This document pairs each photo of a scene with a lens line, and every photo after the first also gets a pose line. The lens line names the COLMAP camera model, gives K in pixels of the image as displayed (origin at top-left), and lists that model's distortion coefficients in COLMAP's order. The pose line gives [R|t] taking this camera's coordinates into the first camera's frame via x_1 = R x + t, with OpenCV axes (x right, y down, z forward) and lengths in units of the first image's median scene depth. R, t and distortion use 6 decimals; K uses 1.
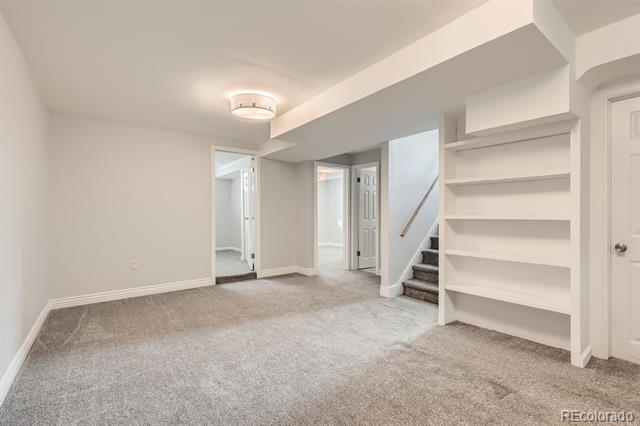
lens RADIAL K [[290.0, 0, 316.7], [0, 290.0, 213.2], [0, 0, 1]] dist [0.004351, -0.002226]
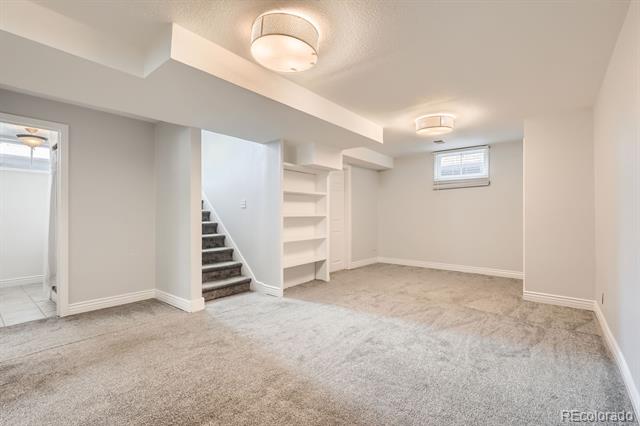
lens RADIAL K [[290.0, 0, 316.6], [0, 290.0, 214.1], [0, 0, 1]] dist [0.004351, -0.002226]
pose [[-0.243543, 0.004695, 0.969879, -0.791606], [0.003518, 0.999986, -0.003957, 0.010115], [-0.969884, 0.002448, -0.243556, 1.017715]]
